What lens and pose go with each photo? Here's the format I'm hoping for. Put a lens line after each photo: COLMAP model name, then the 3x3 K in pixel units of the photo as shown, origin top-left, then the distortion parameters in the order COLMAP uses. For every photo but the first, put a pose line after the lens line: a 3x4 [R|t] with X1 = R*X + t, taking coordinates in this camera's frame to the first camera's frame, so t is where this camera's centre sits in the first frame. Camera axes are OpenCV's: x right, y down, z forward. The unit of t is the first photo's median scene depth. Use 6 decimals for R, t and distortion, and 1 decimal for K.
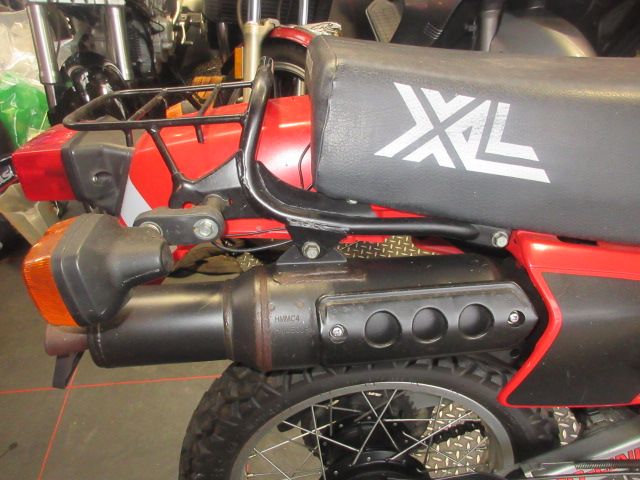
lens RADIAL K [[496.6, 0, 320.0], [0, 496.6, 240.0], [0, 0, 1]] dist [-0.000766, 0.095066]
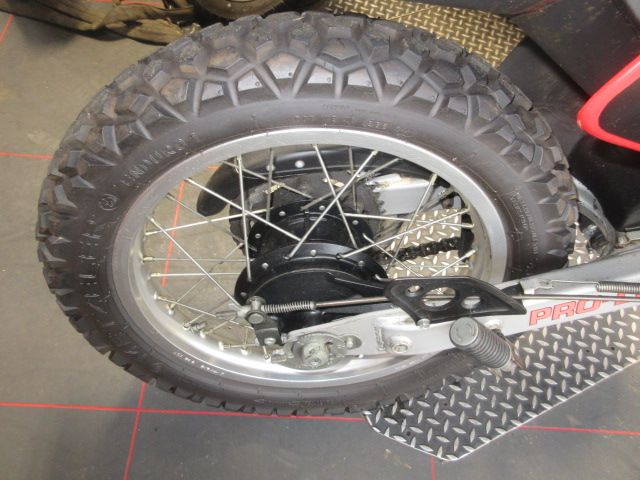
lens RADIAL K [[496.6, 0, 320.0], [0, 496.6, 240.0], [0, 0, 1]] dist [-0.000766, 0.095066]
pose [[0.987360, 0.133986, 0.084669, 0.045881], [-0.151876, 0.952586, 0.263653, 0.234733], [-0.045328, -0.273180, 0.960894, 0.326238]]
